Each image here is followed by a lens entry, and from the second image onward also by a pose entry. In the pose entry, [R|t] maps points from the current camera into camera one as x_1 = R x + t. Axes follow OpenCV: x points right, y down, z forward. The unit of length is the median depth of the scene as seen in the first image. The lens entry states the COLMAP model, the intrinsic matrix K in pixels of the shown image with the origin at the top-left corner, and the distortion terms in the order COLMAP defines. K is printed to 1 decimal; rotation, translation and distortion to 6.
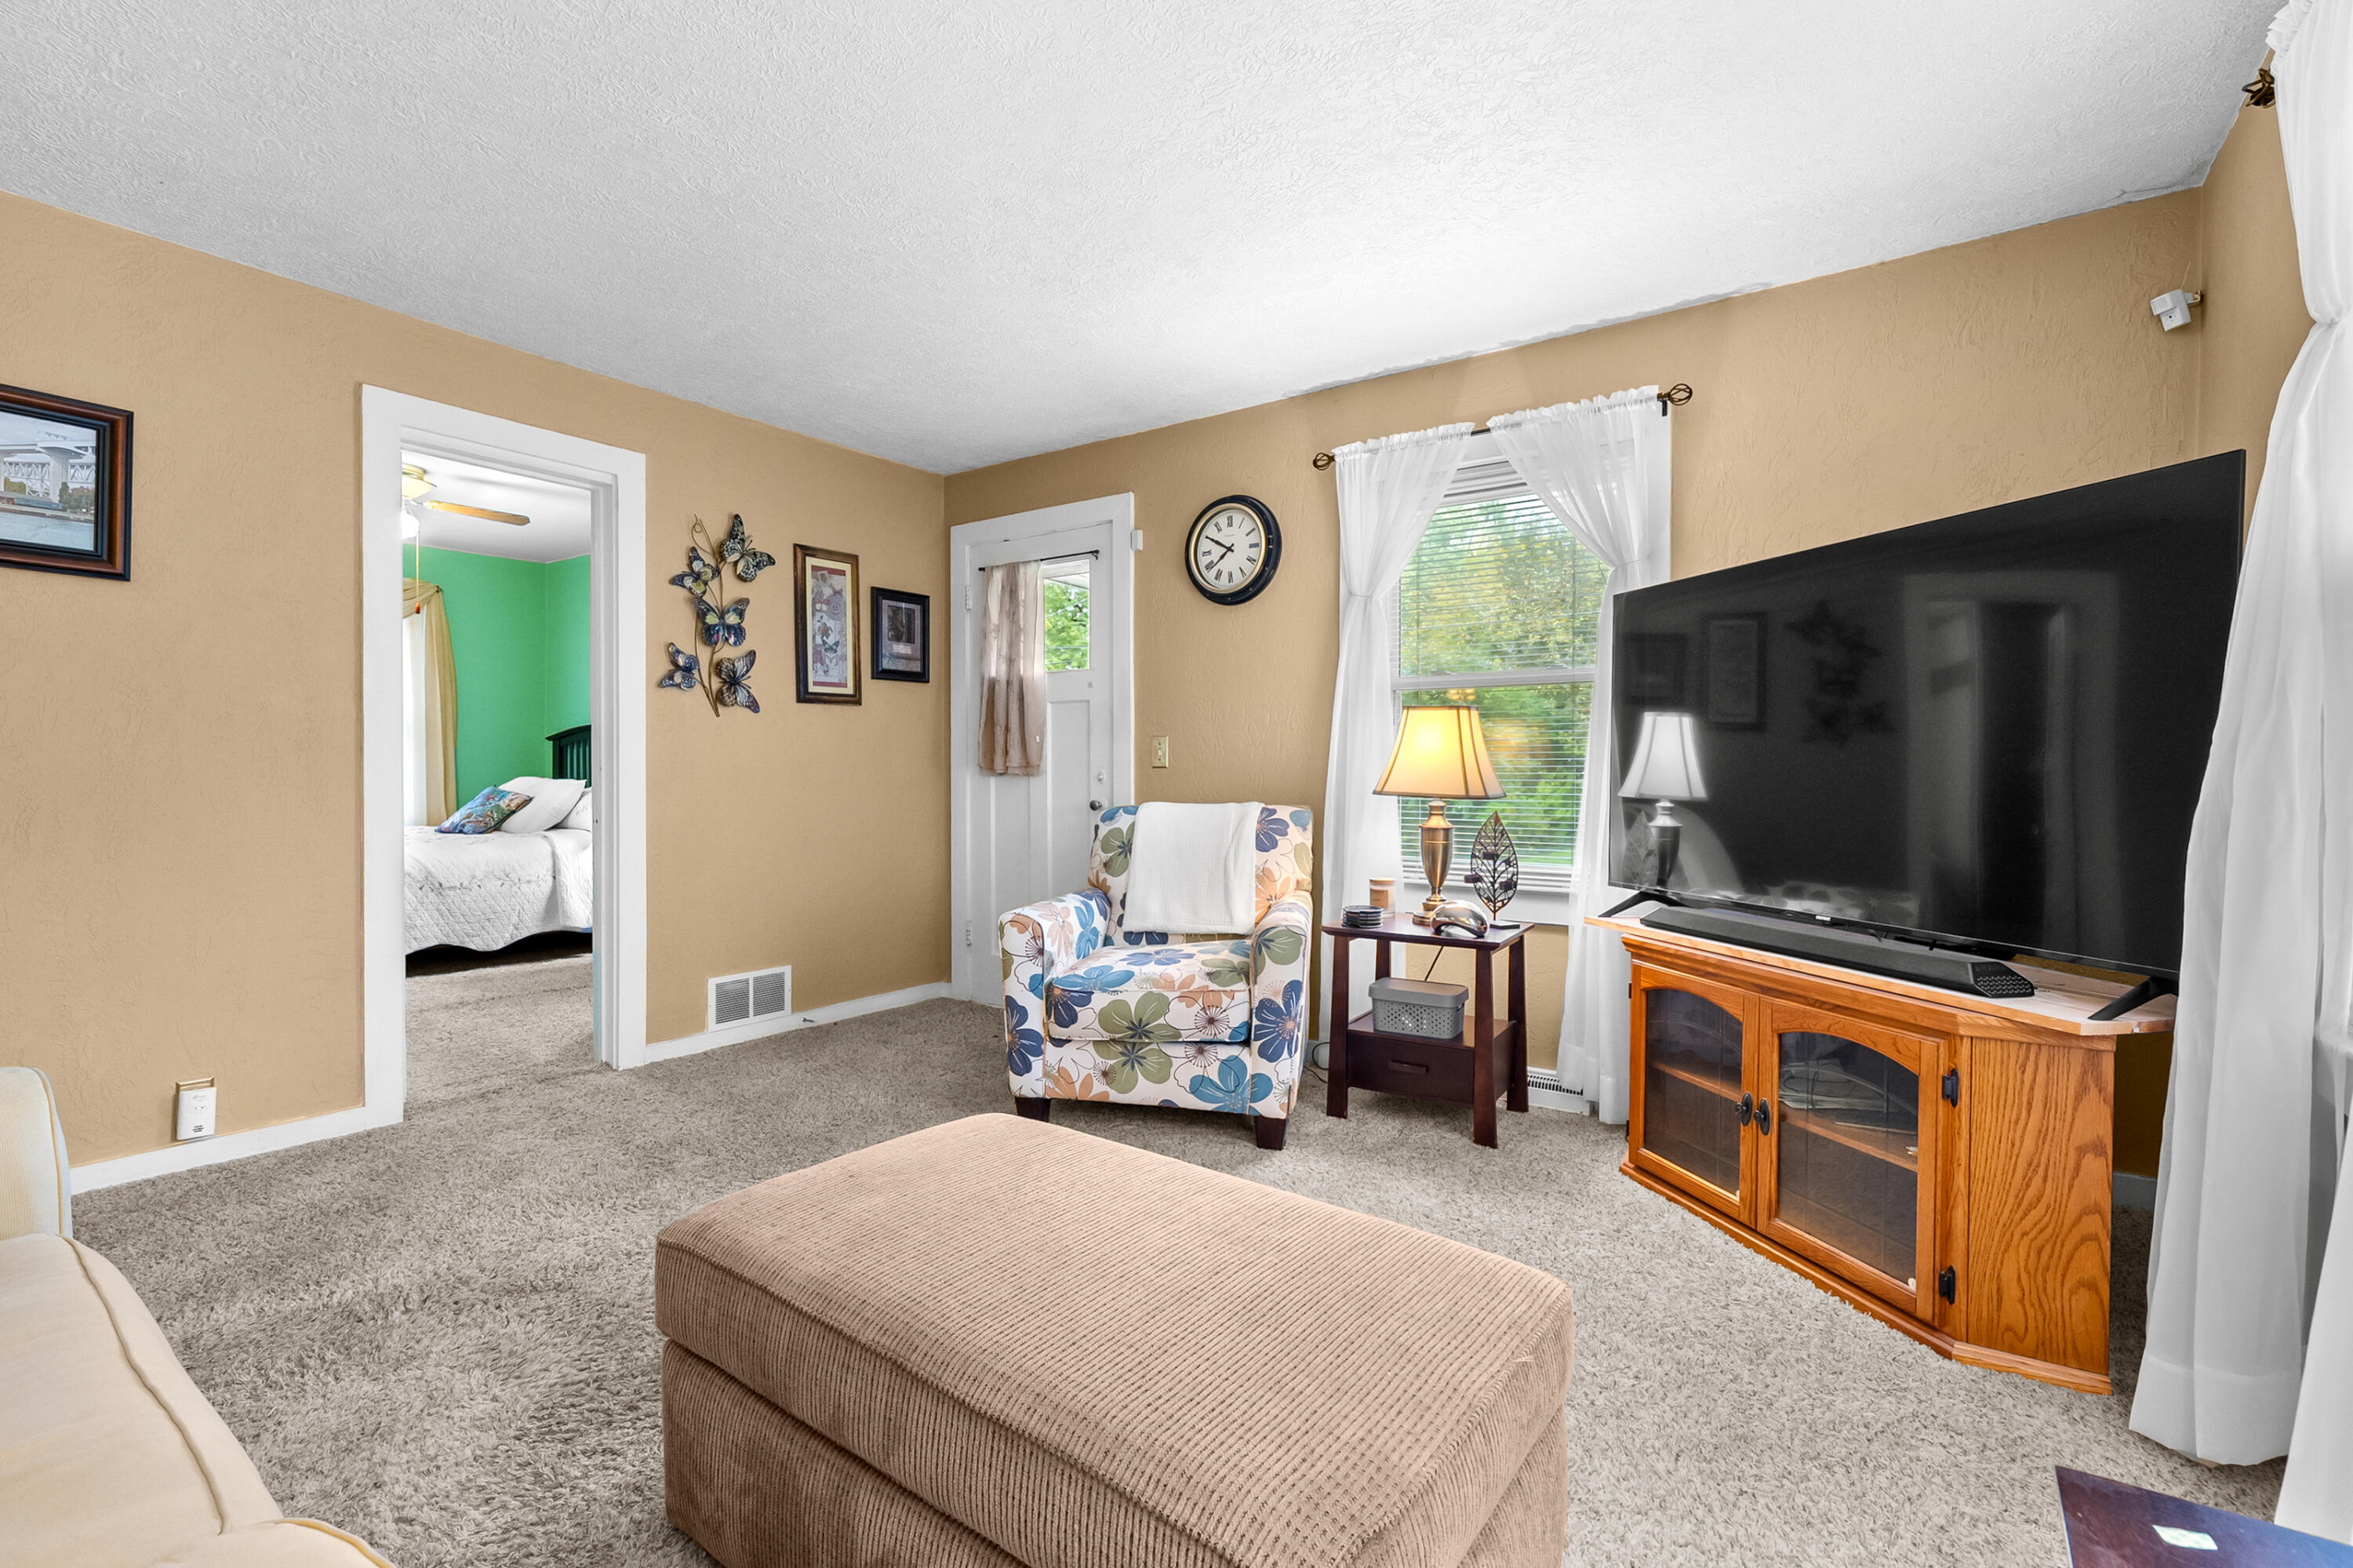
lens RADIAL K [[1068.8, 0, 1180.1], [0, 1068.8, 787.8], [0, 0, 1]] dist [-0.006068, 0.000703]
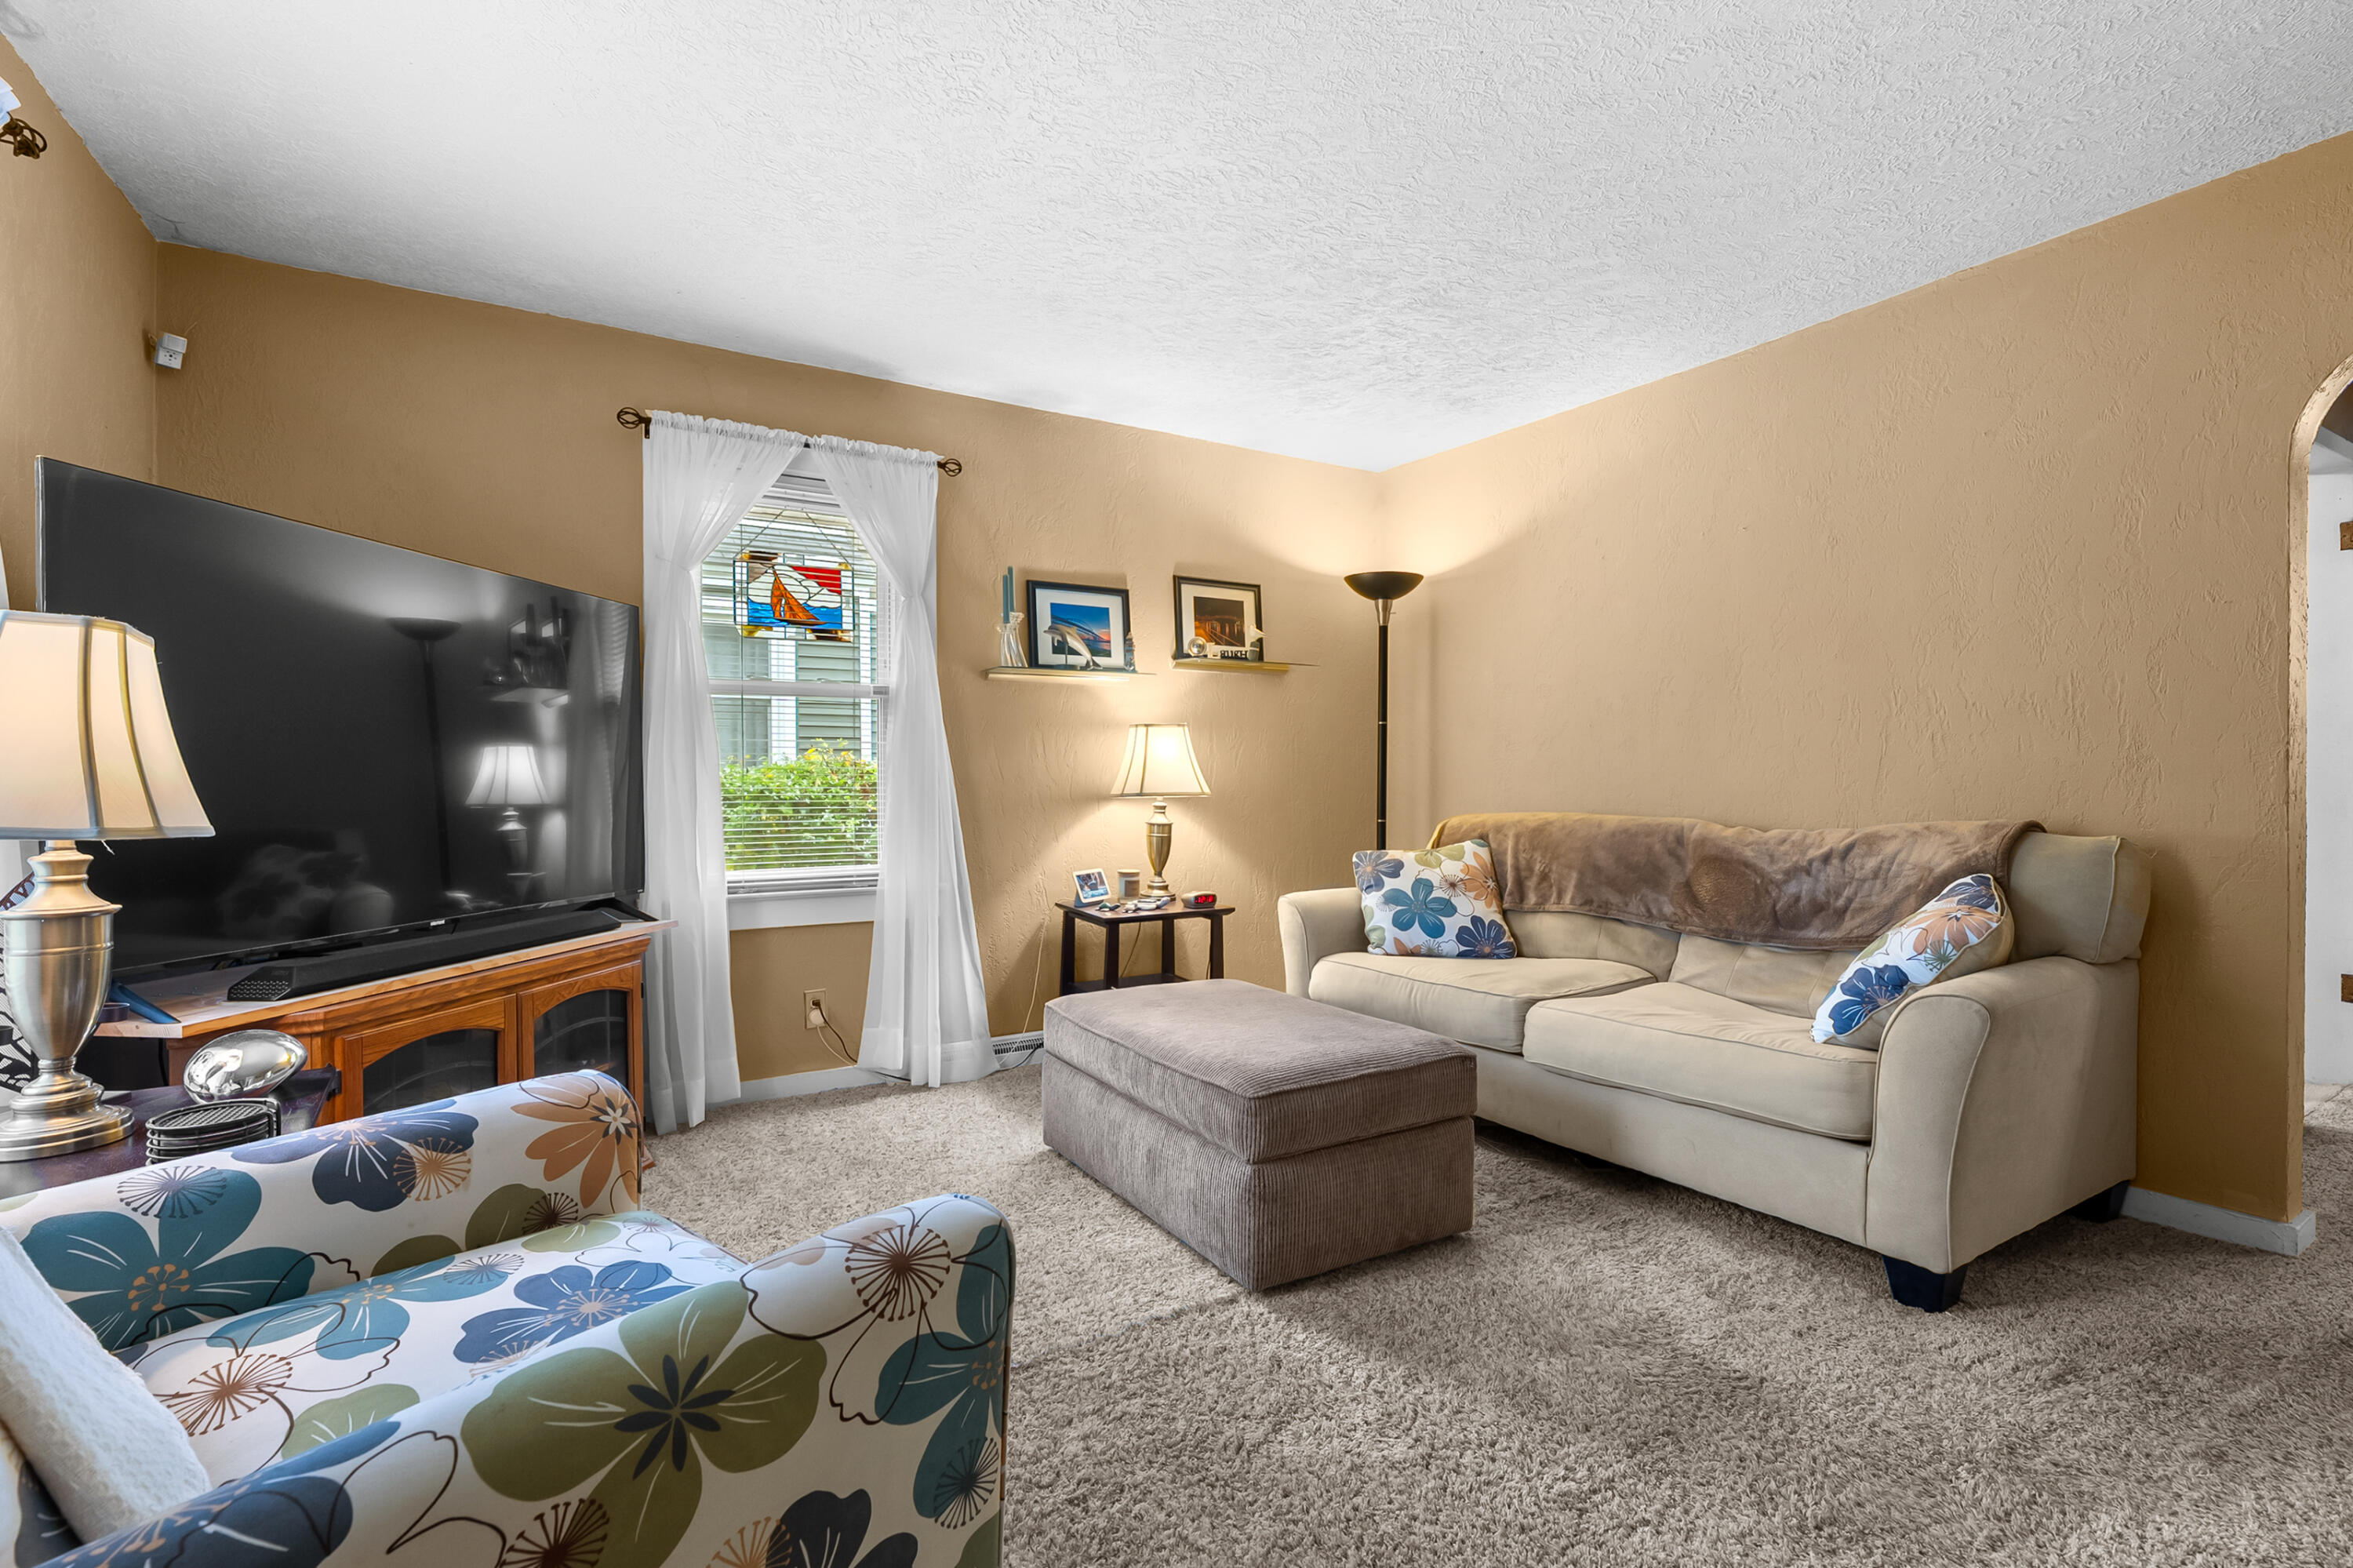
lens RADIAL K [[1068.8, 0, 1167.3], [0, 1068.8, 788.1], [0, 0, 1]] dist [-0.006068, 0.000703]
pose [[-0.911169, -0.000147, 0.412033, -0.327731], [0.012927, 0.999497, 0.028943, -0.018882], [-0.411830, 0.031698, -0.910709, 1.204874]]
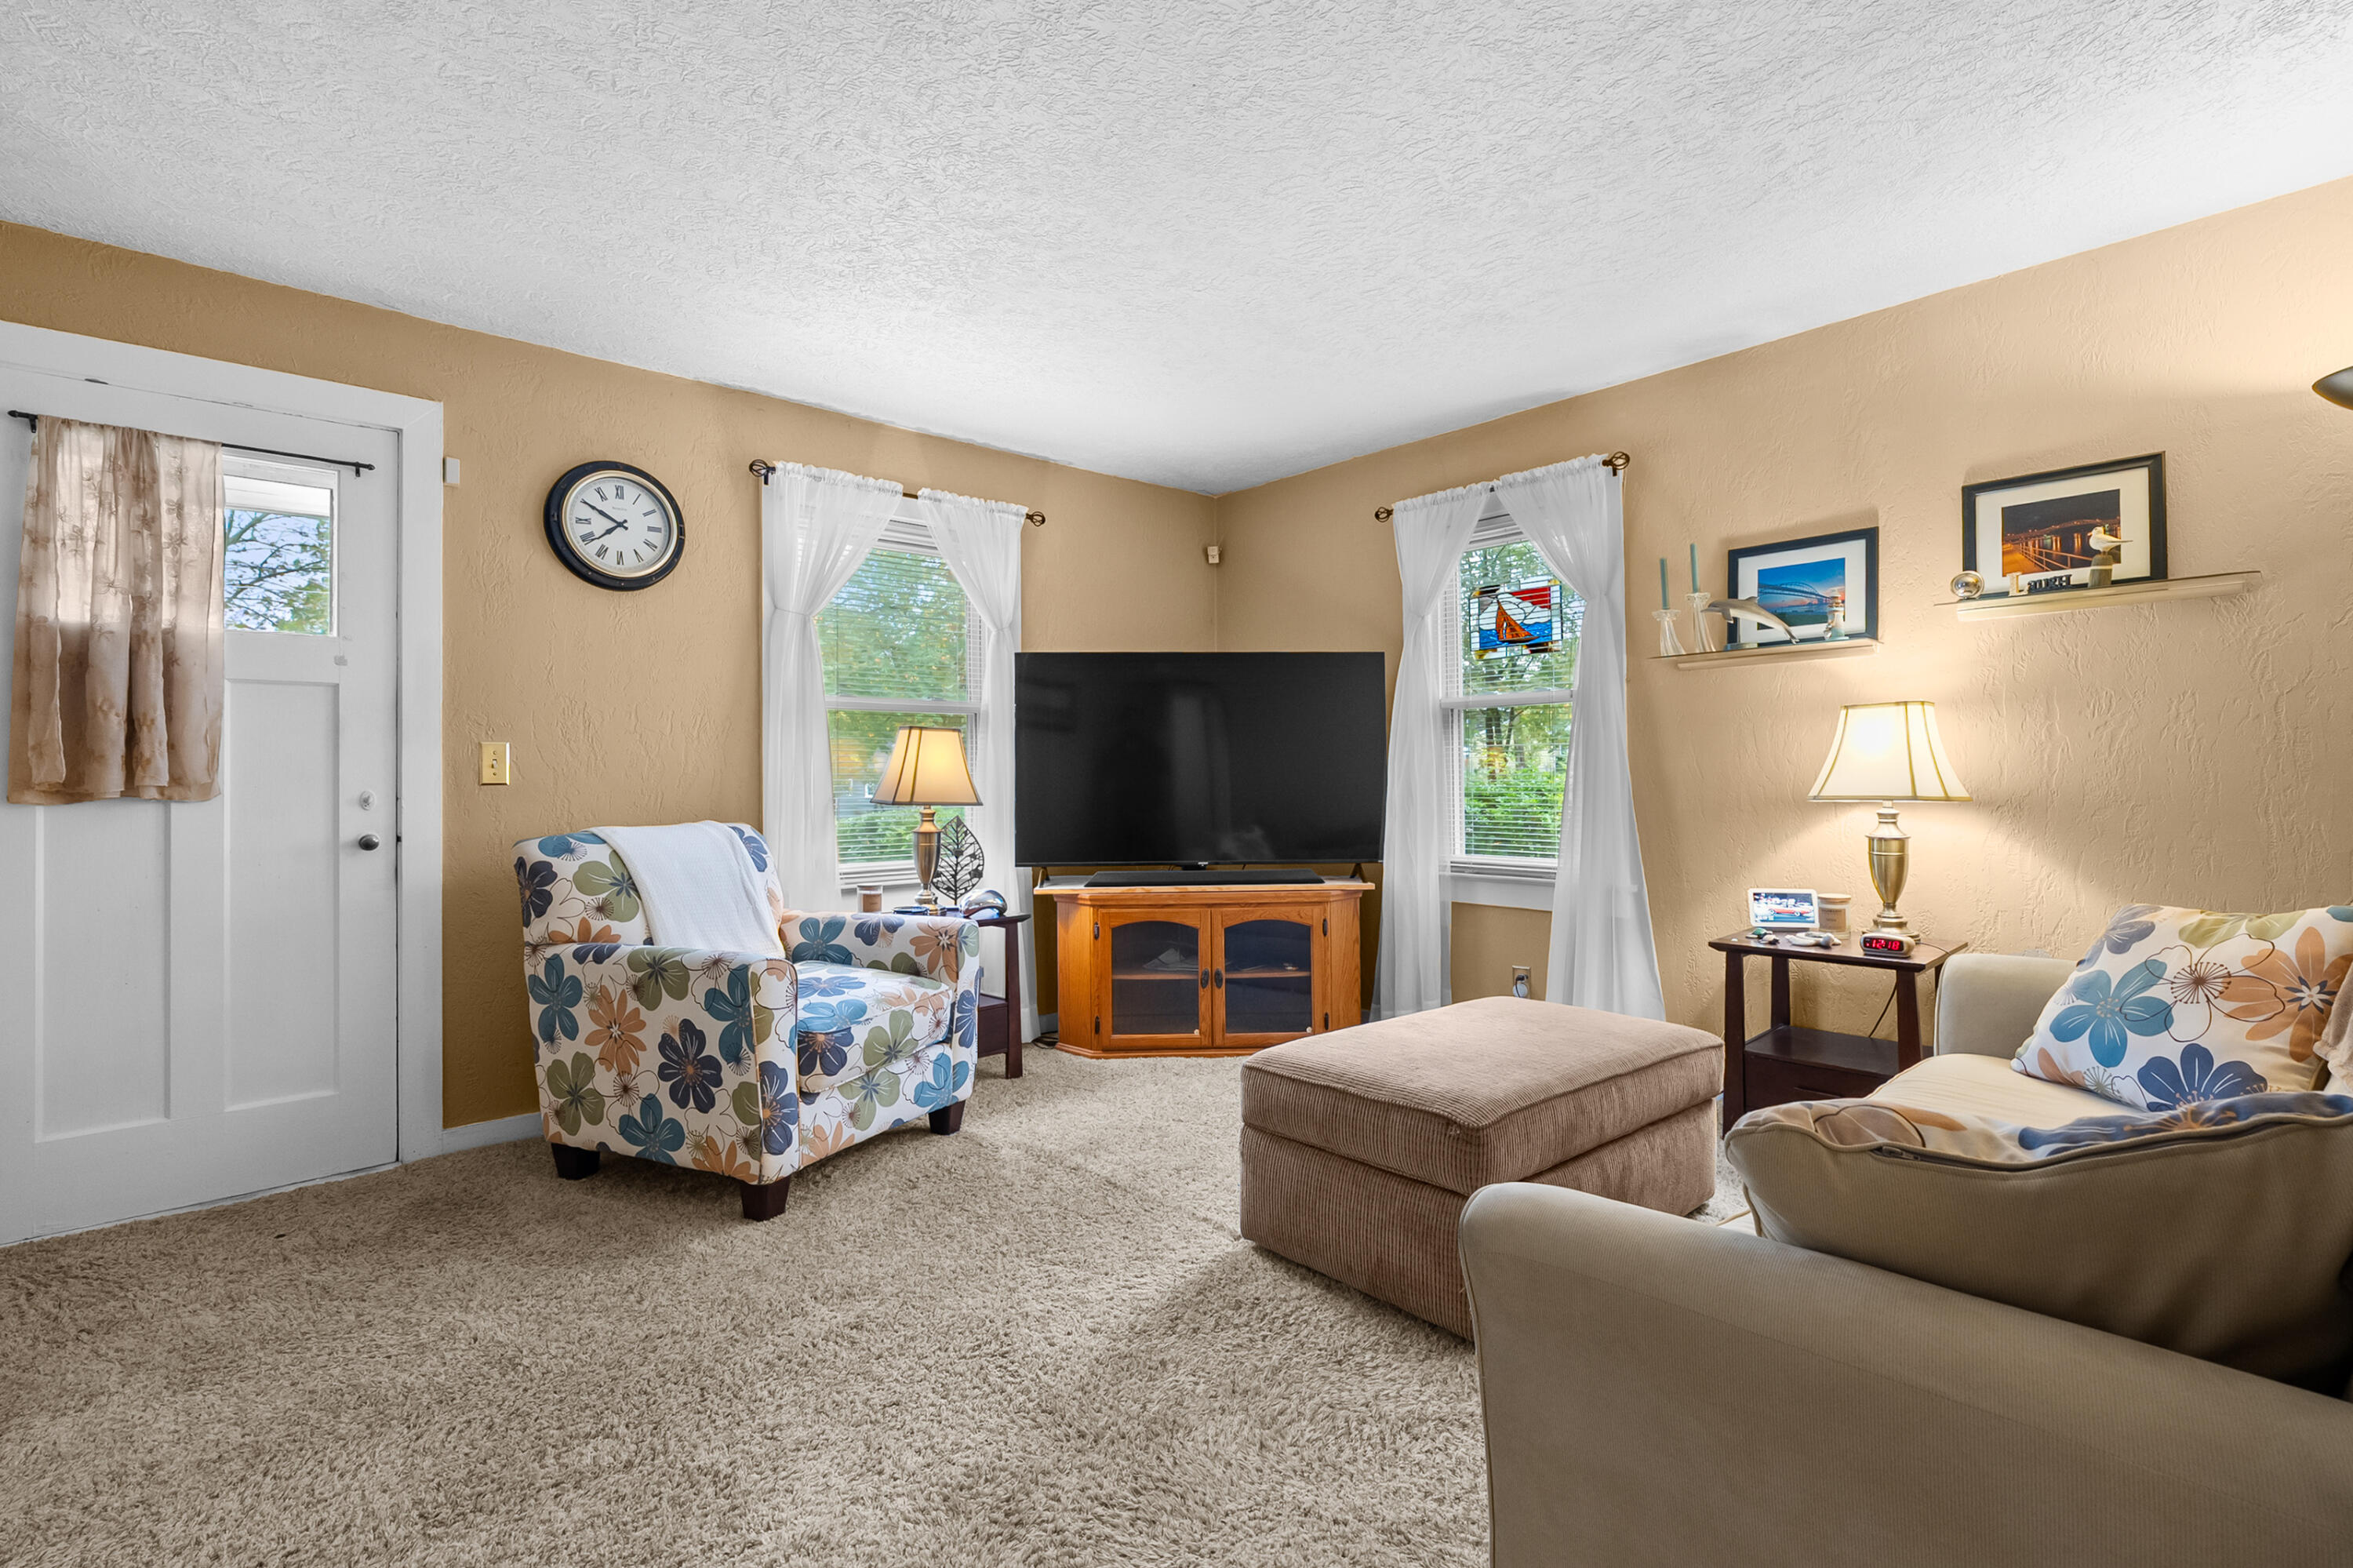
lens RADIAL K [[1068.8, 0, 1165.9], [0, 1068.8, 774.6], [0, 0, 1]] dist [-0.006068, 0.000703]
pose [[0.227904, 0.003532, 0.973677, -0.831566], [0.029855, 0.999498, -0.010613, -0.005008], [-0.973226, 0.031488, 0.227684, 0.484130]]
